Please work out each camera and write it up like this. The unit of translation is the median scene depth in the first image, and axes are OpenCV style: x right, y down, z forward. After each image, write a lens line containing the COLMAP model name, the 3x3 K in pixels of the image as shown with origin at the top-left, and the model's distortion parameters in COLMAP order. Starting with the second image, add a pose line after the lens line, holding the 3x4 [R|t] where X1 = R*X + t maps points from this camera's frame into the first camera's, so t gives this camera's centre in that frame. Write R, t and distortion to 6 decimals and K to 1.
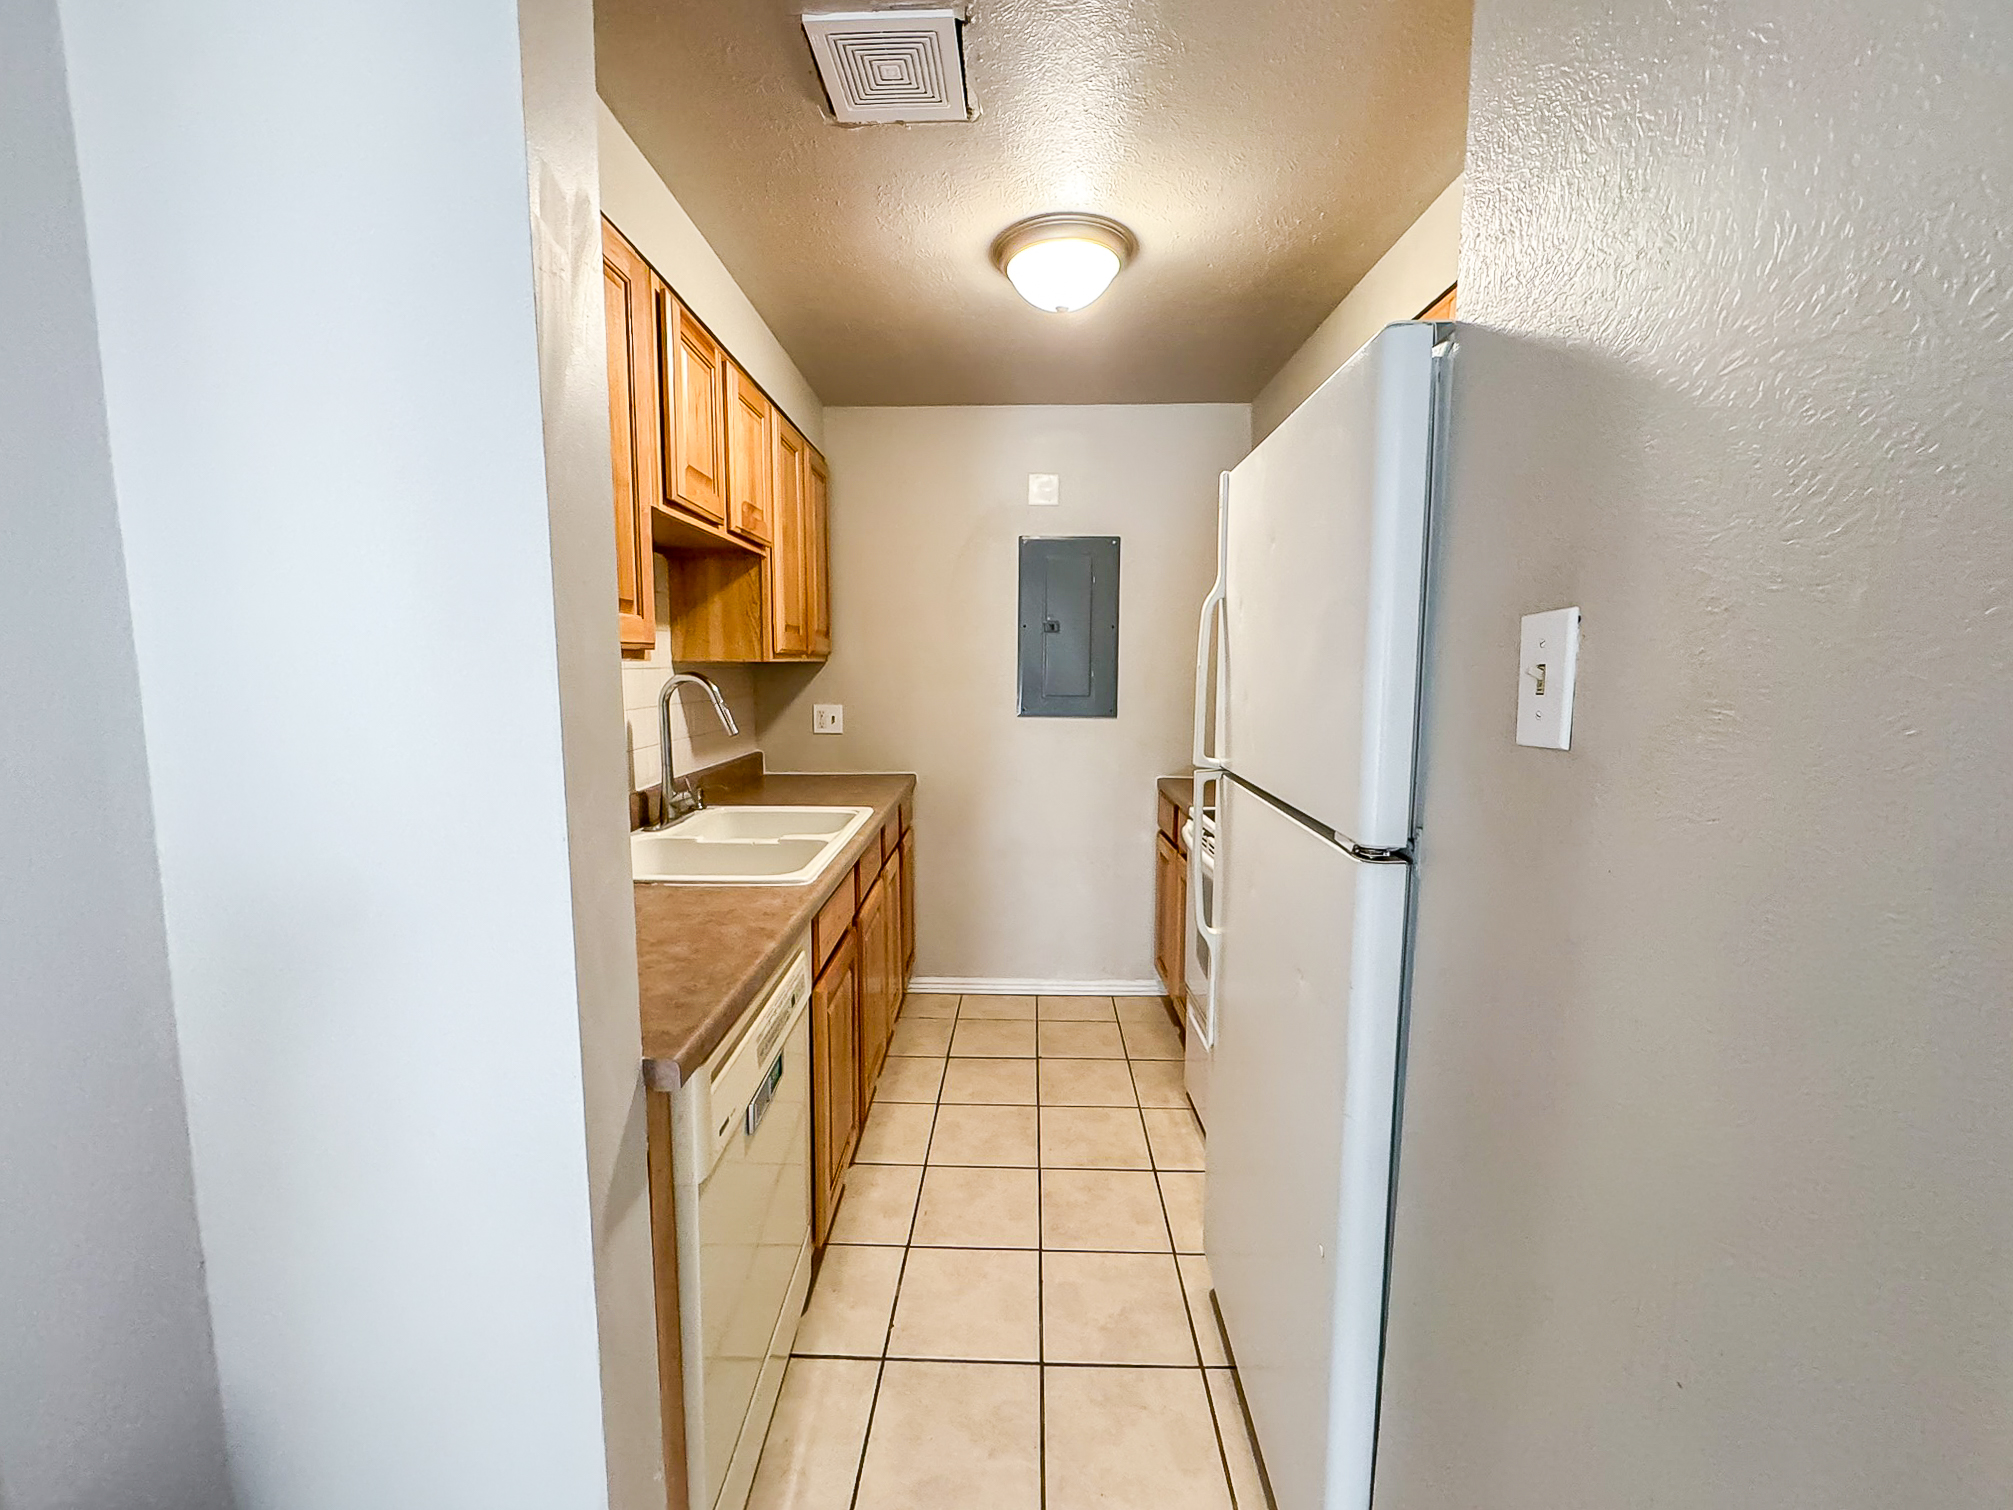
lens RADIAL K [[818.9, 0, 1000.4], [0, 818.9, 747.9], [0, 0, 1]] dist [-0.003178, 0.000014]
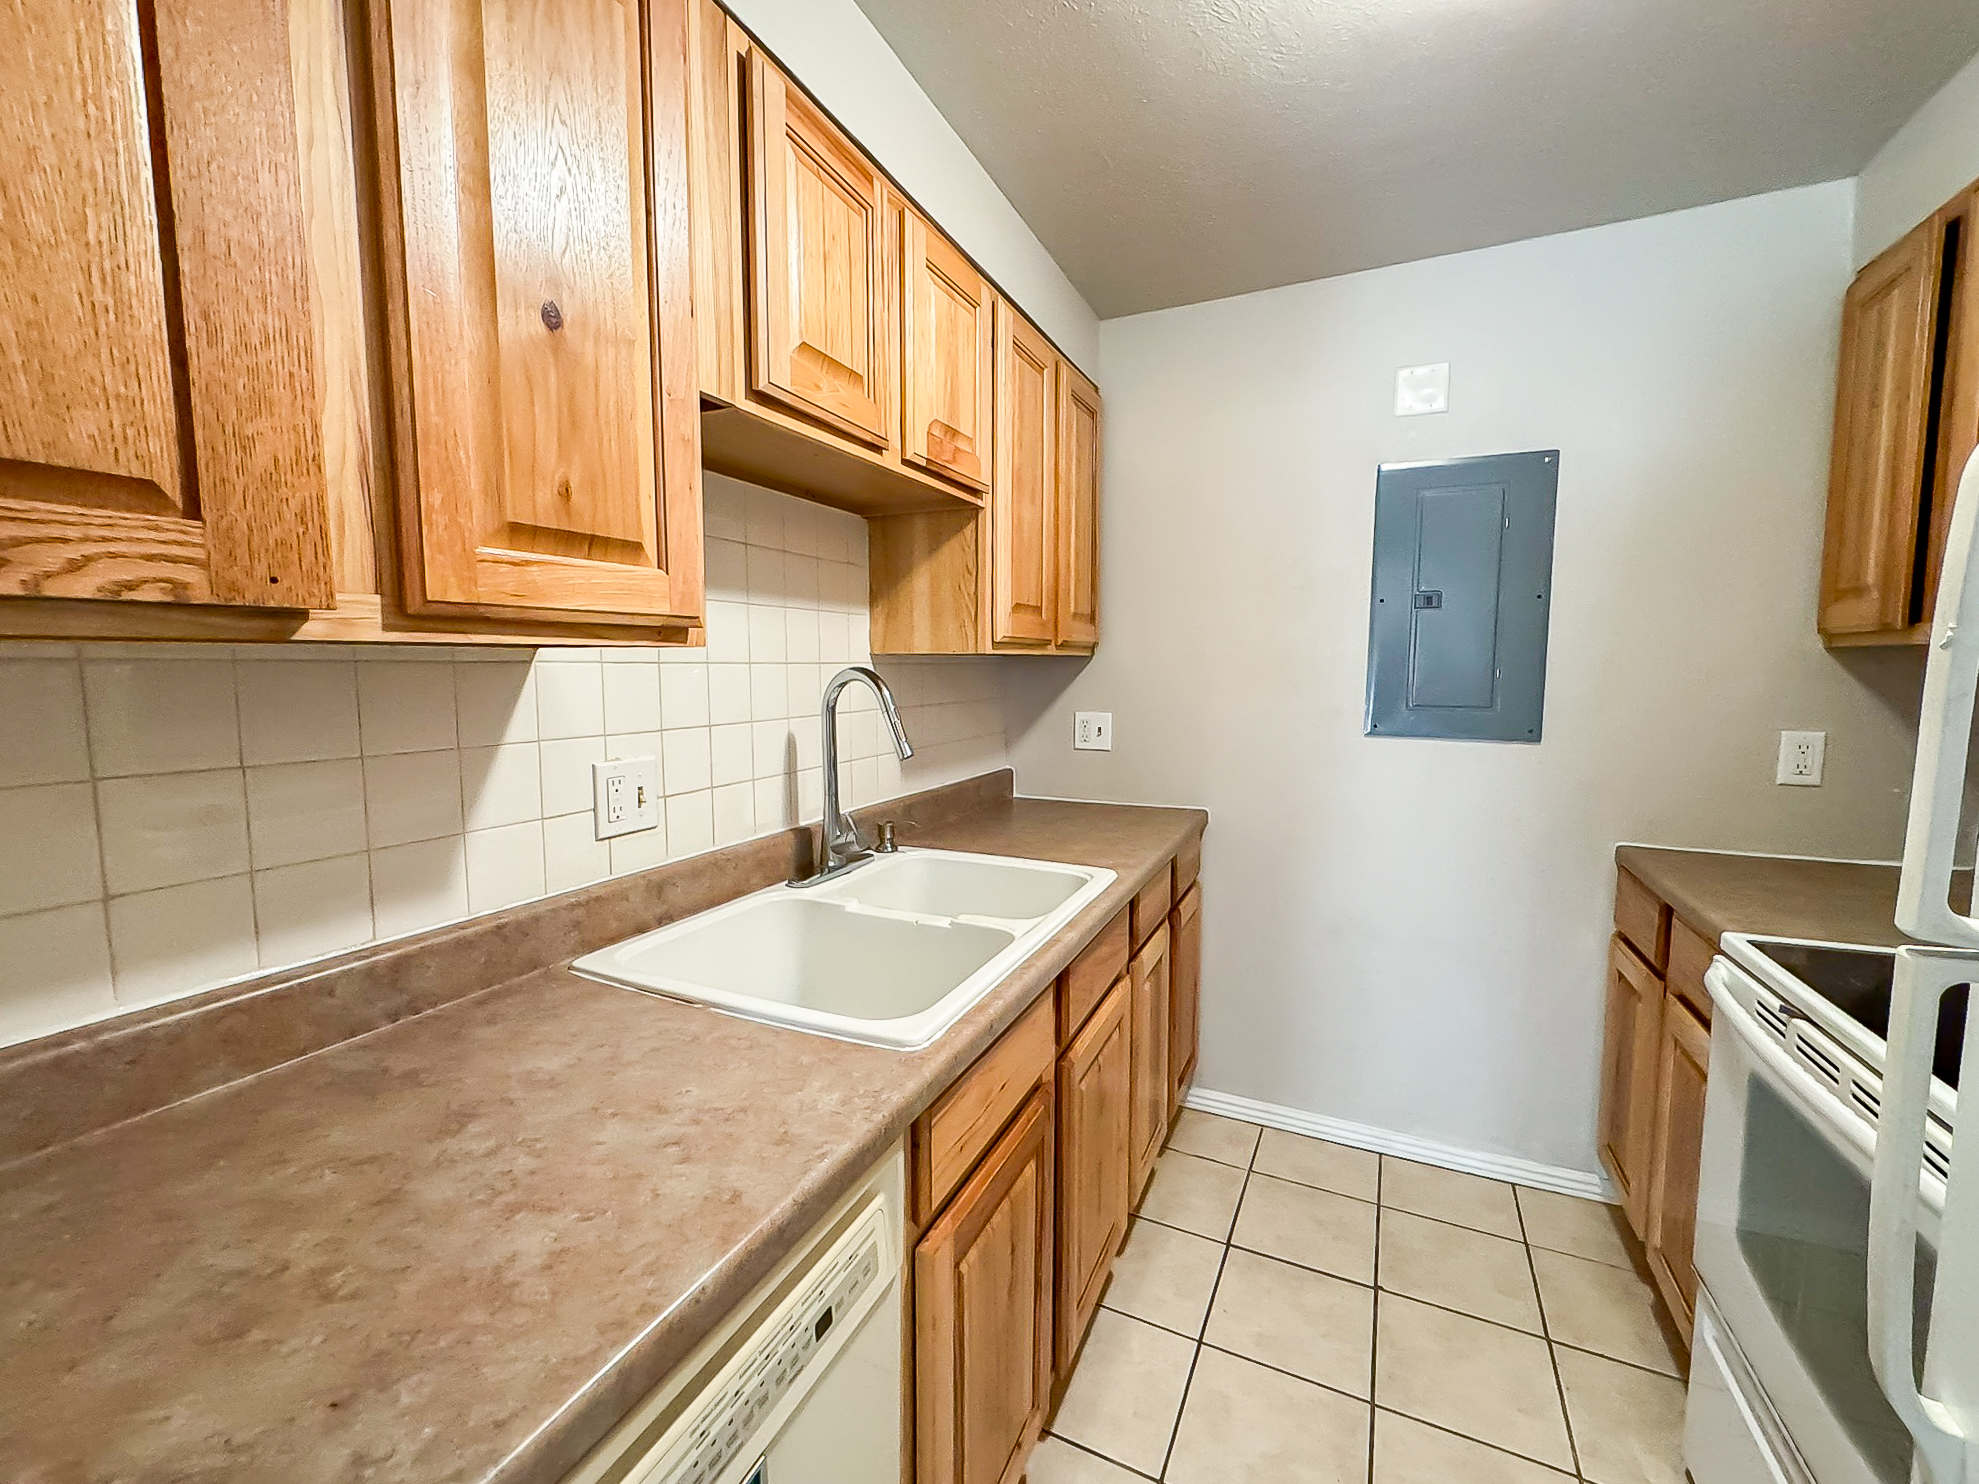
lens RADIAL K [[805.1, 0, 990.7], [0, 805.1, 740.6], [0, 0, 1]] dist [-0.003178, 0.000014]
pose [[0.911113, 0.035967, -0.410585, 0.015394], [-0.039209, 0.999231, 0.000526, -0.028099], [0.410288, 0.015619, 0.911822, 0.341456]]
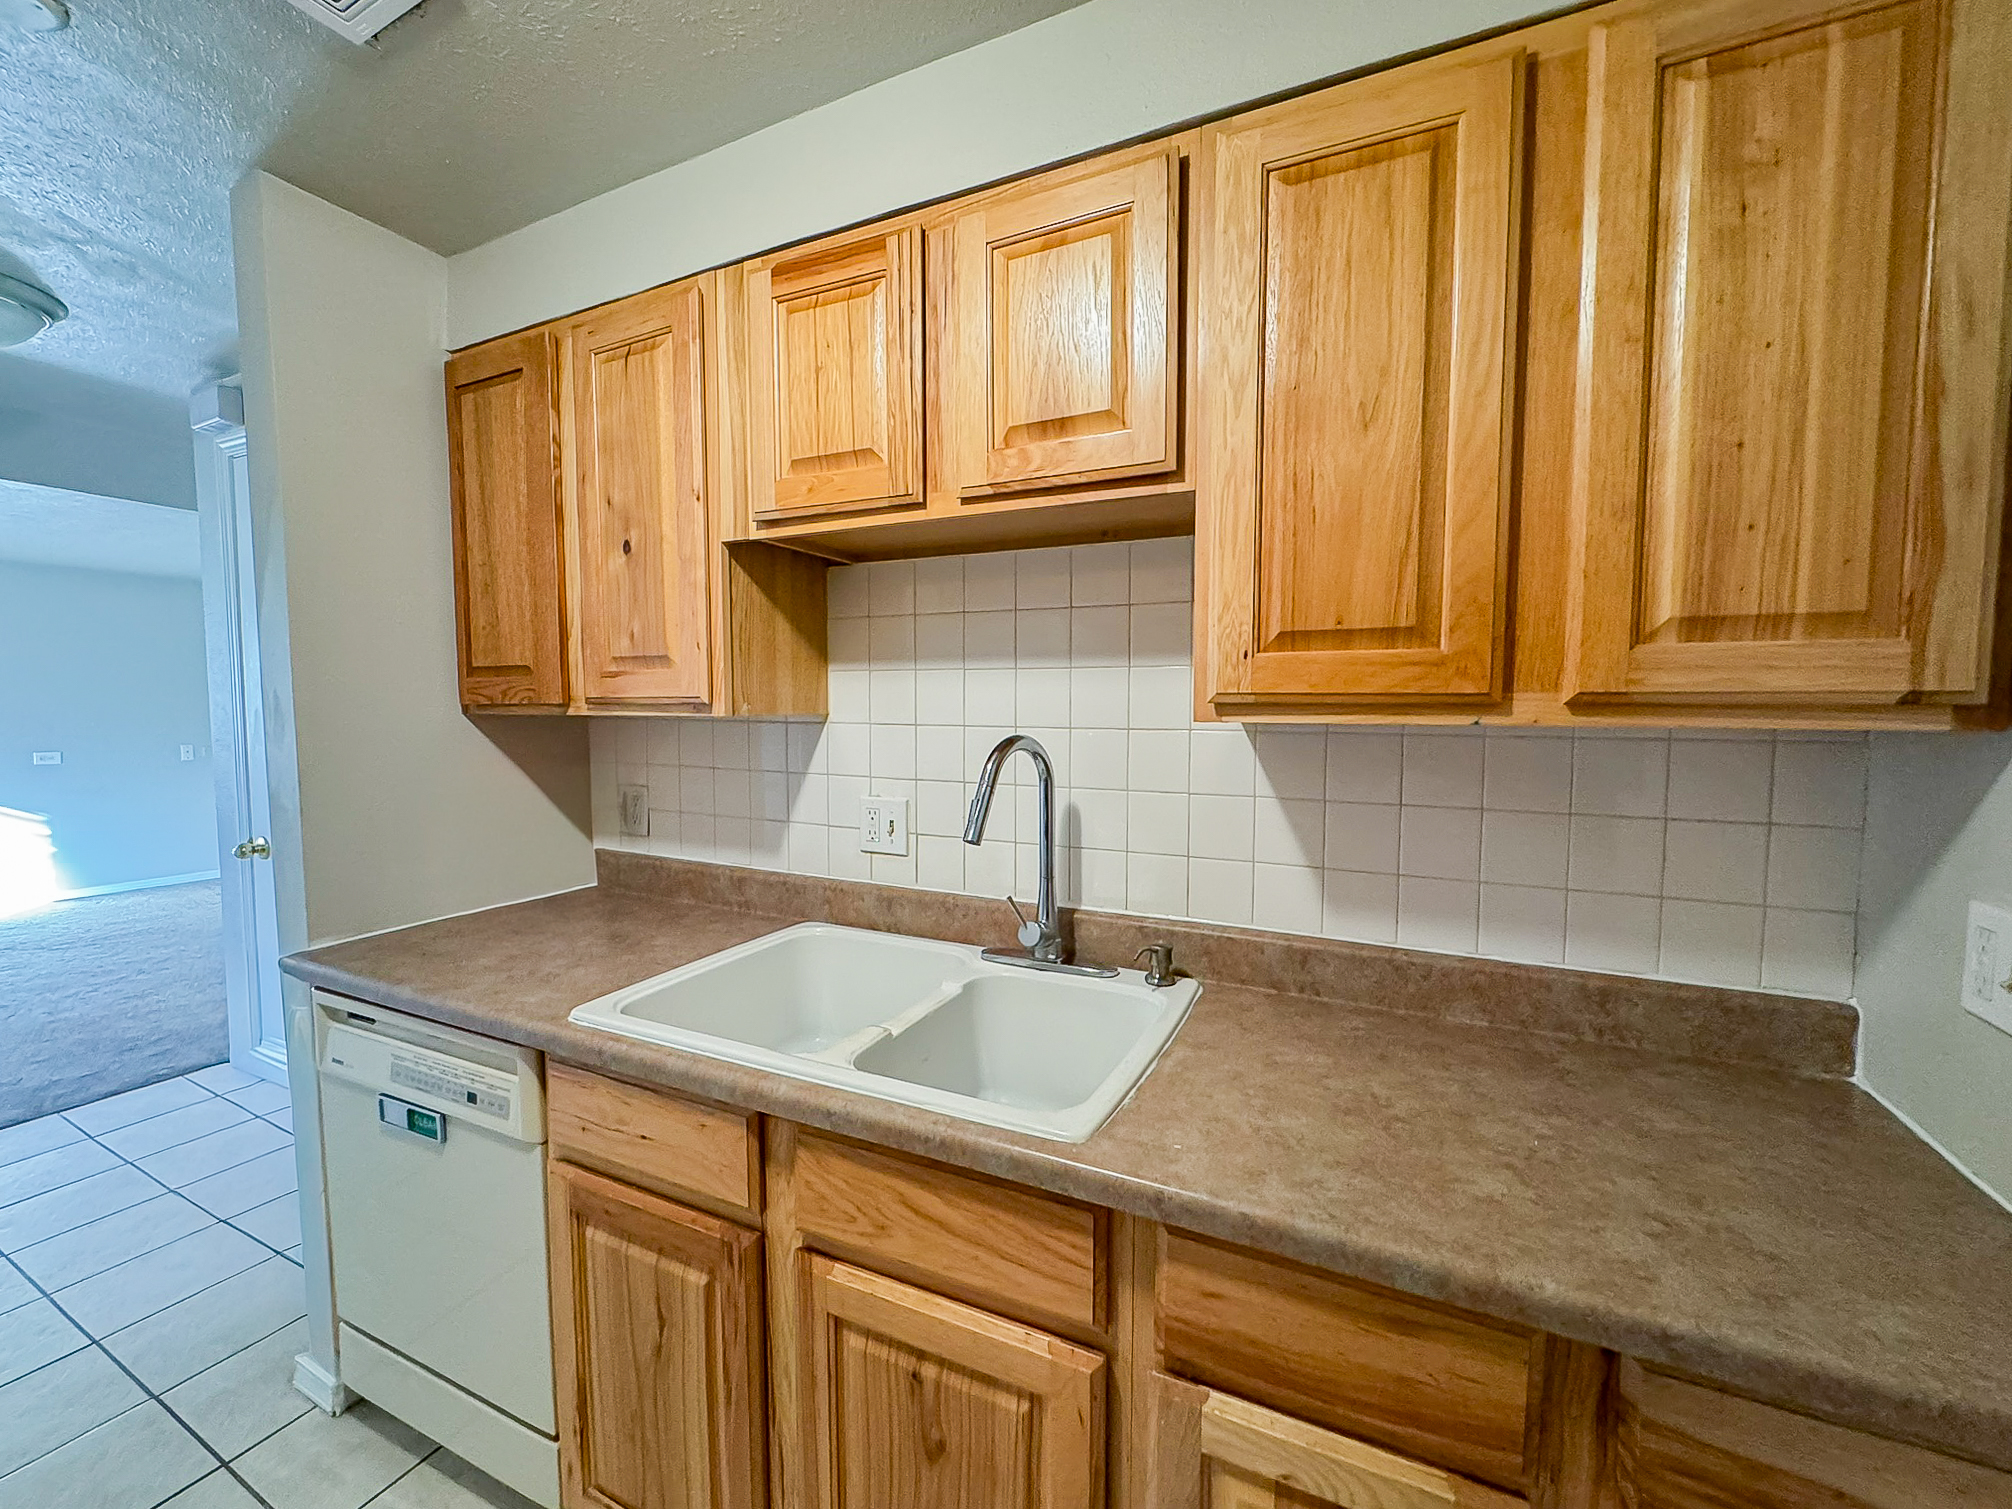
lens RADIAL K [[818.5, 0, 992.6], [0, 818.5, 750.0], [0, 0, 1]] dist [-0.003178, 0.000014]
pose [[-0.428345, 0.054091, -0.901995, 0.156804], [-0.095890, 0.989849, 0.104896, -0.117671], [0.898513, 0.131424, -0.418810, 1.014056]]
